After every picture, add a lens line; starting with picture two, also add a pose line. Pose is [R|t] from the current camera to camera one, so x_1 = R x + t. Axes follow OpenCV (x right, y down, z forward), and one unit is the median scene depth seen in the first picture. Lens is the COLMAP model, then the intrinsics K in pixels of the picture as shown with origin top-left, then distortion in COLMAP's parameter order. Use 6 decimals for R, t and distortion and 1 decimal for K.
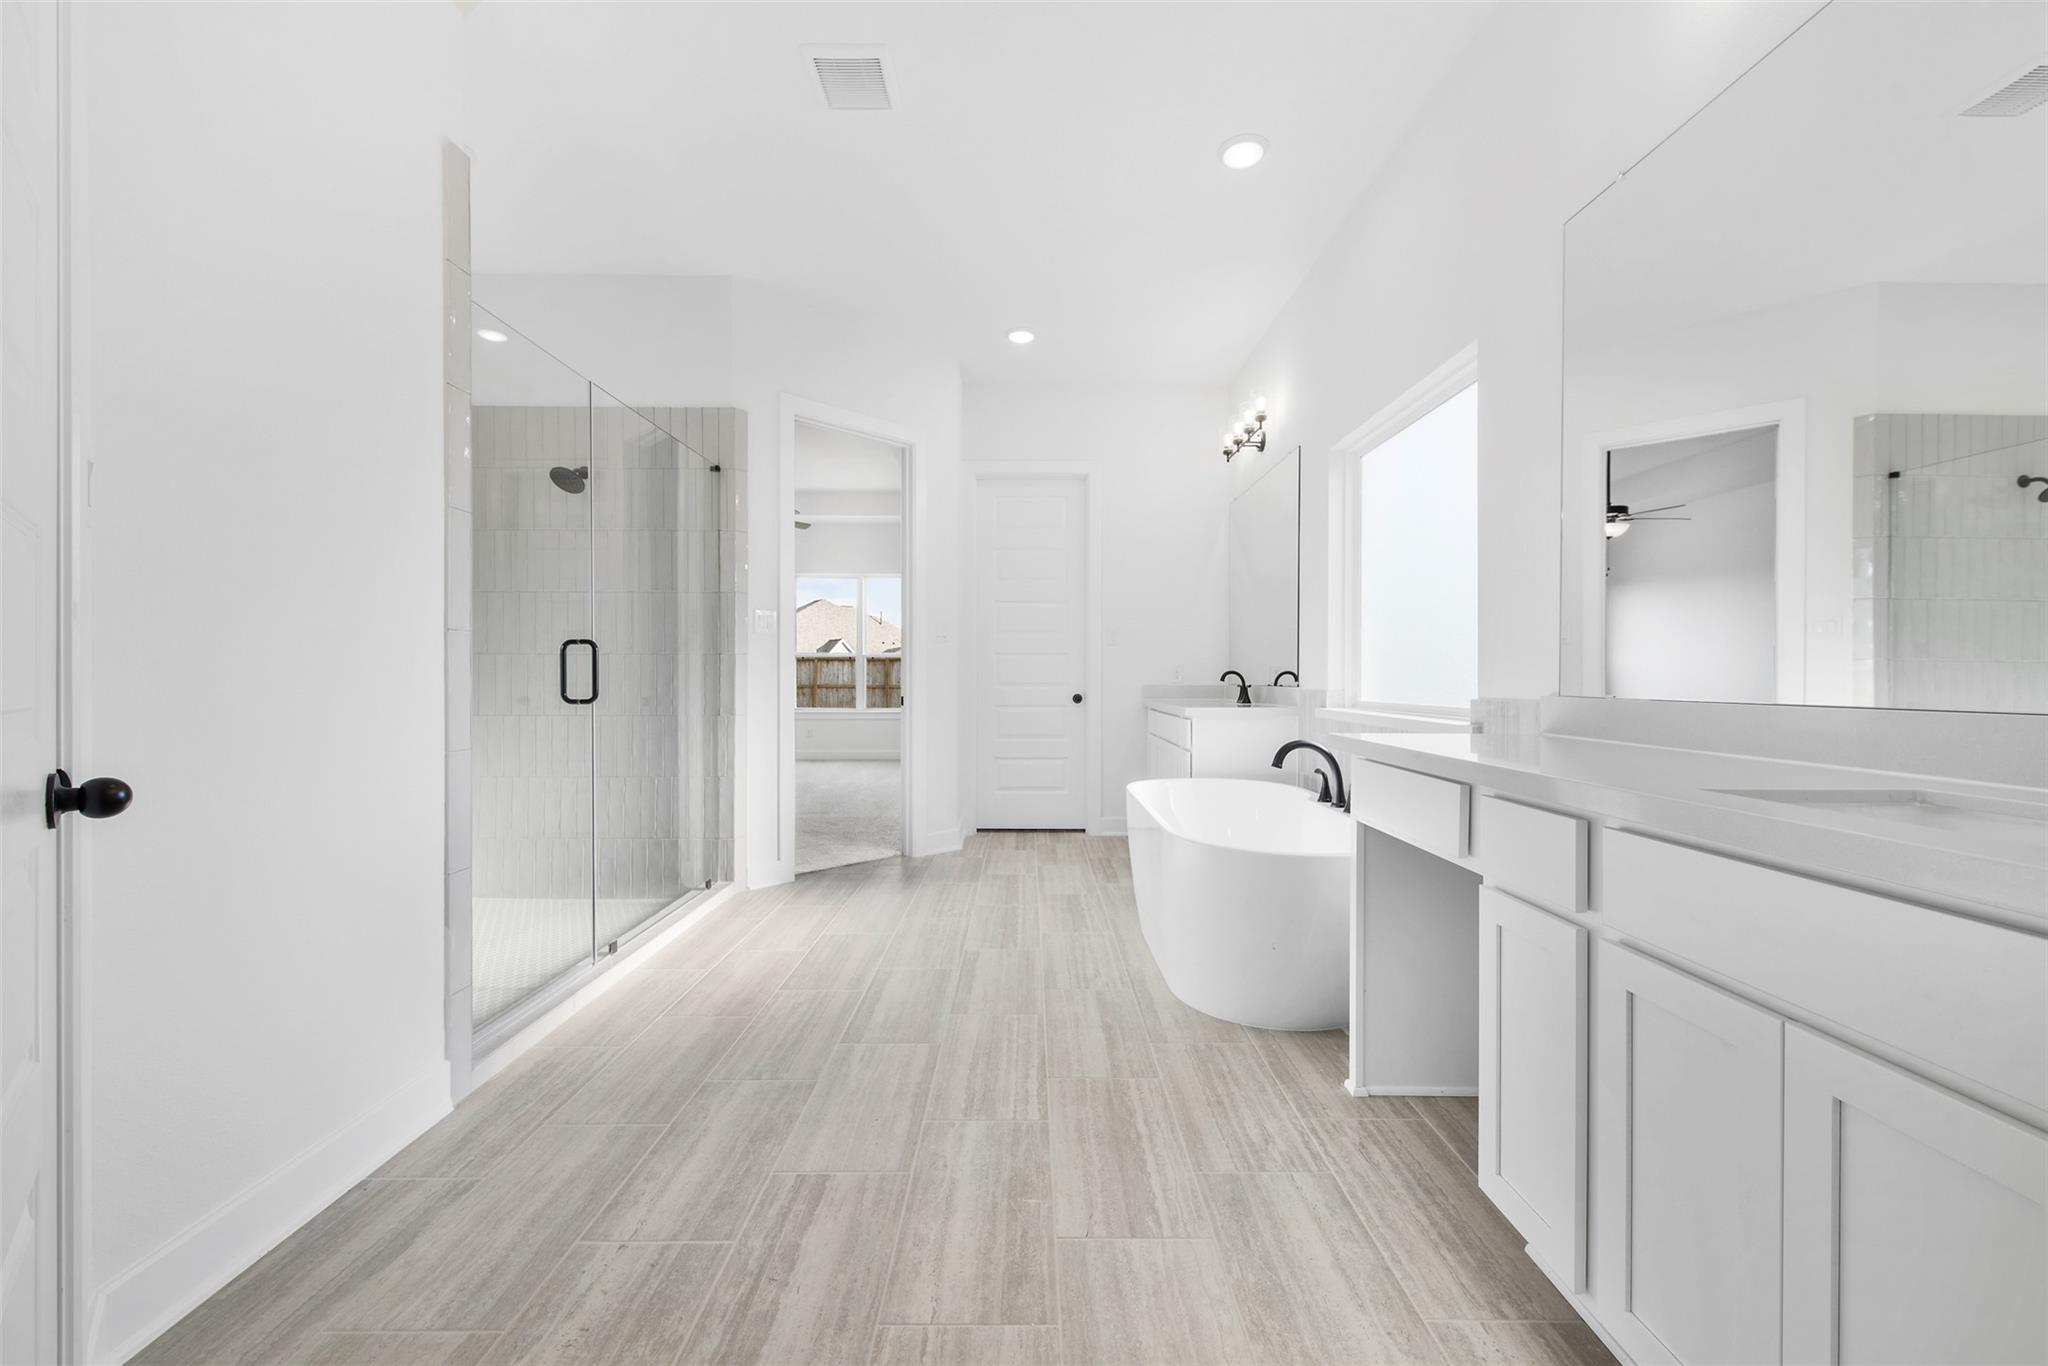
lens RADIAL K [[802.8, 0, 1027.2], [0, 802.8, 672.9], [0, 0, 1]] dist [0.013277, -0.003420]
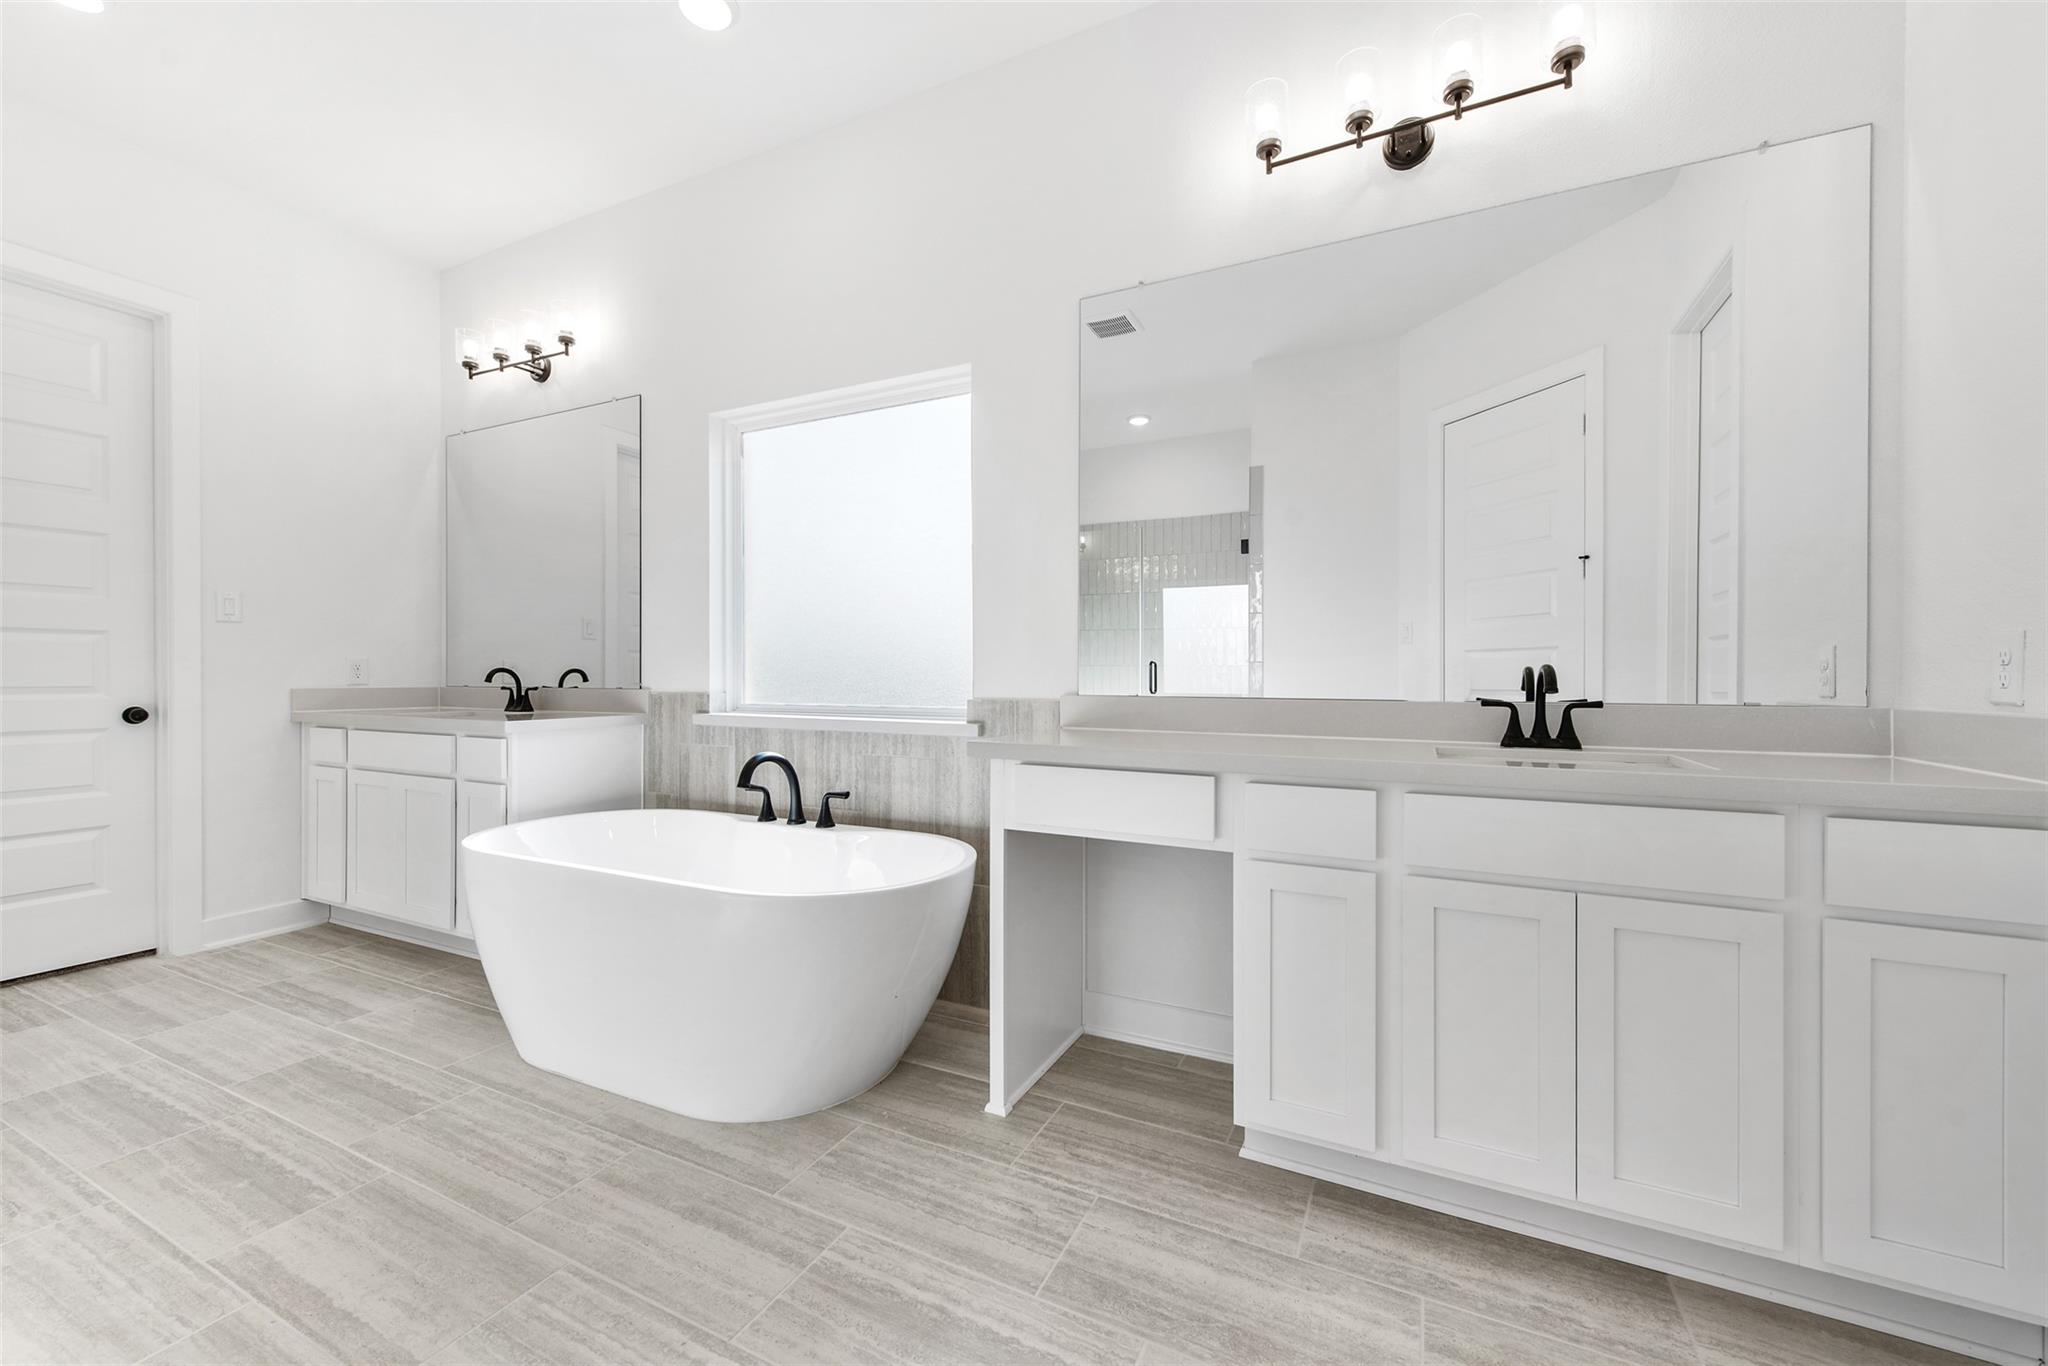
lens RADIAL K [[802.8, 0, 1027.2], [0, 802.8, 672.9], [0, 0, 1]] dist [0.013277, -0.003420]
pose [[0.441382, 0.001553, 0.897318, -0.402844], [-0.007038, 0.999974, 0.001732, -0.005720], [-0.897291, -0.007079, 0.441382, 0.501099]]
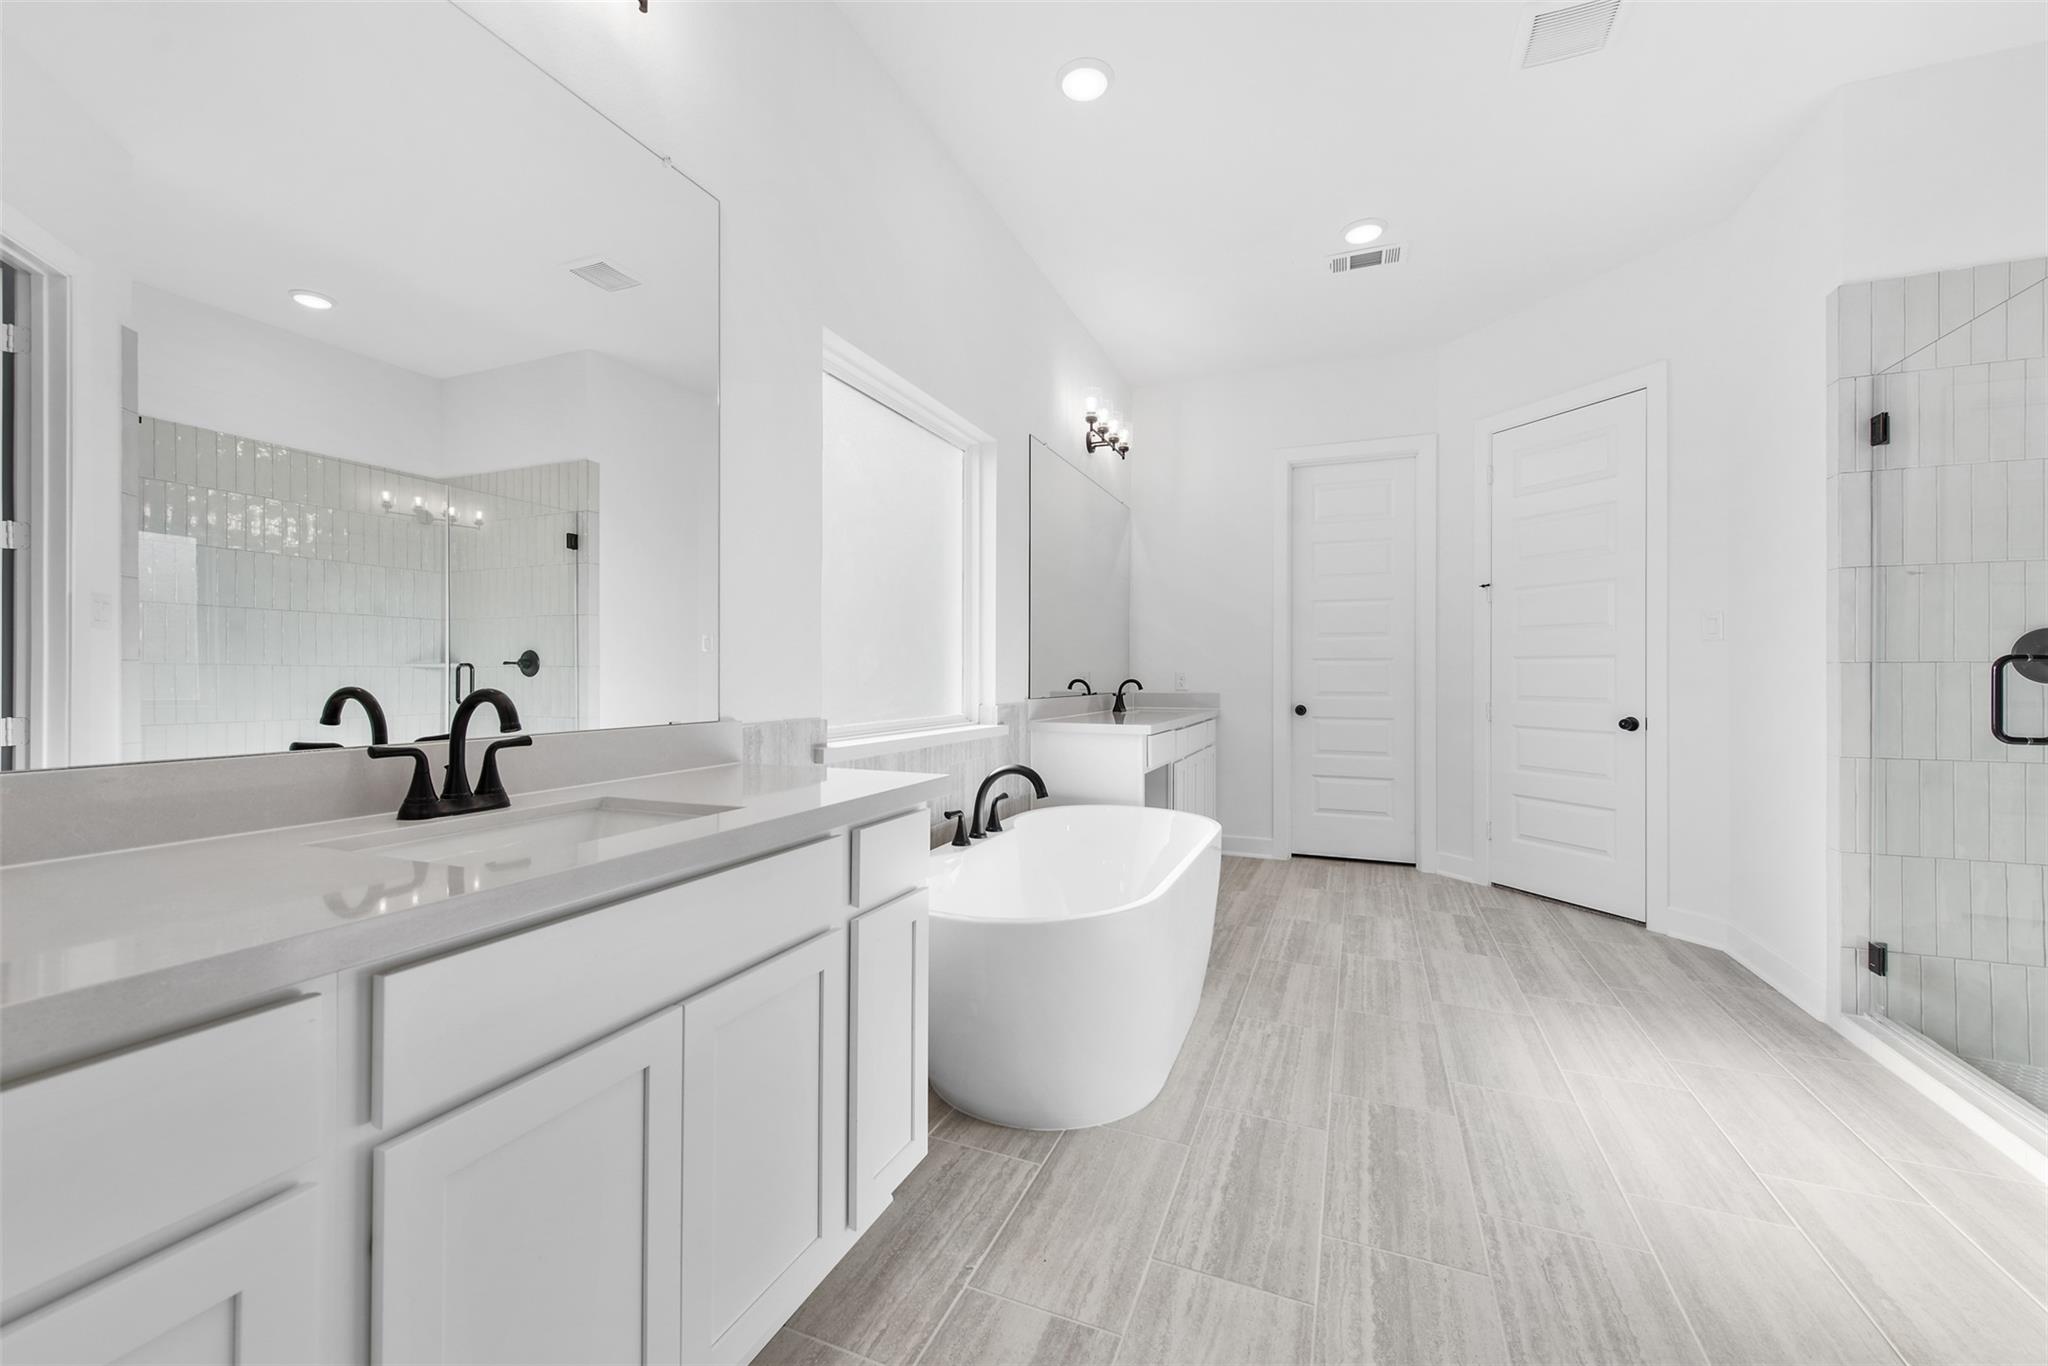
lens RADIAL K [[802.8, 0, 1027.2], [0, 802.8, 672.9], [0, 0, 1]] dist [0.013277, -0.003420]
pose [[-0.923956, -0.004561, 0.382472, -0.007177], [-0.007308, 0.999957, -0.005731, -0.016439], [-0.382429, -0.008091, -0.923949, 2.413464]]
